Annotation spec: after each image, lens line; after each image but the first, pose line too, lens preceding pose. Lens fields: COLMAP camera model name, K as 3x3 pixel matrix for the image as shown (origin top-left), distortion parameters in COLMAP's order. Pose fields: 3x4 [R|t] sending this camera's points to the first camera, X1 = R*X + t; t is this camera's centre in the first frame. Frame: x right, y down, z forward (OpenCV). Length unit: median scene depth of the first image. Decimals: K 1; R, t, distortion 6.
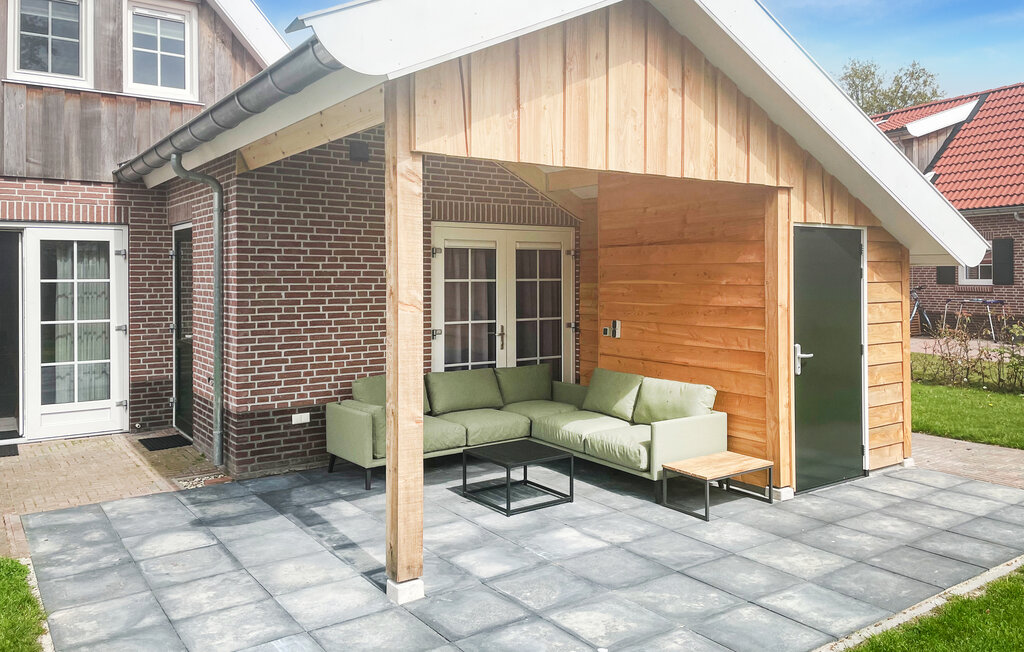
lens RADIAL K [[752.2, 0, 512.0], [0, 752.2, 326.0], [0, 0, 1]] dist [0.107008, -0.141883]
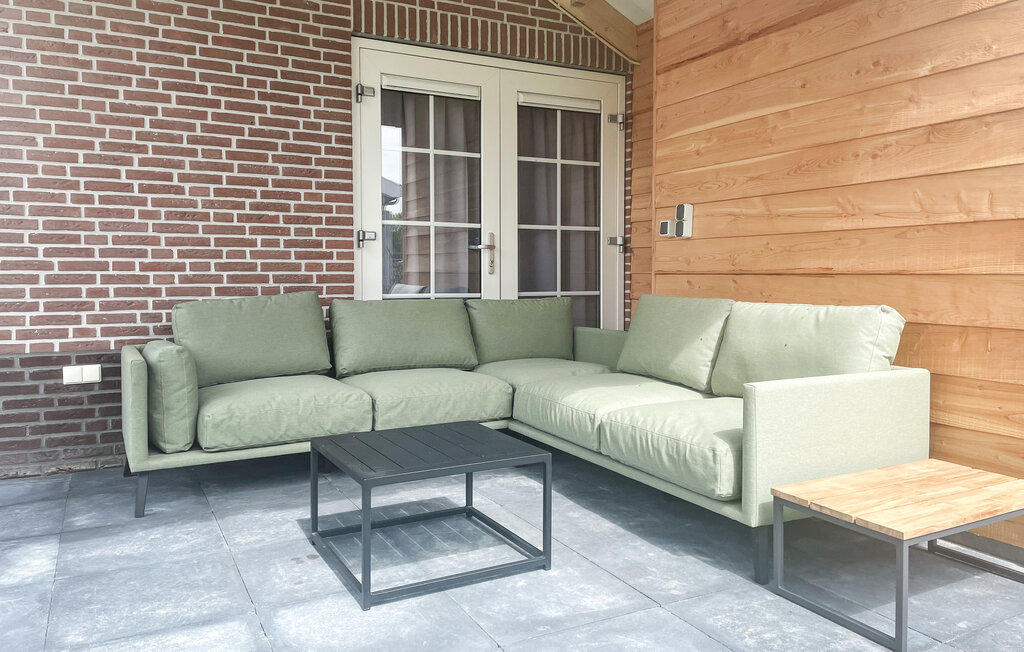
lens RADIAL K [[752.2, 0, 512.0], [0, 752.2, 326.0], [0, 0, 1]] dist [0.107008, -0.141883]
pose [[0.990816, 0.007082, -0.135029, 0.098767], [-0.006279, 0.999960, 0.006371, 0.081302], [0.135068, -0.005465, 0.990821, 0.495843]]
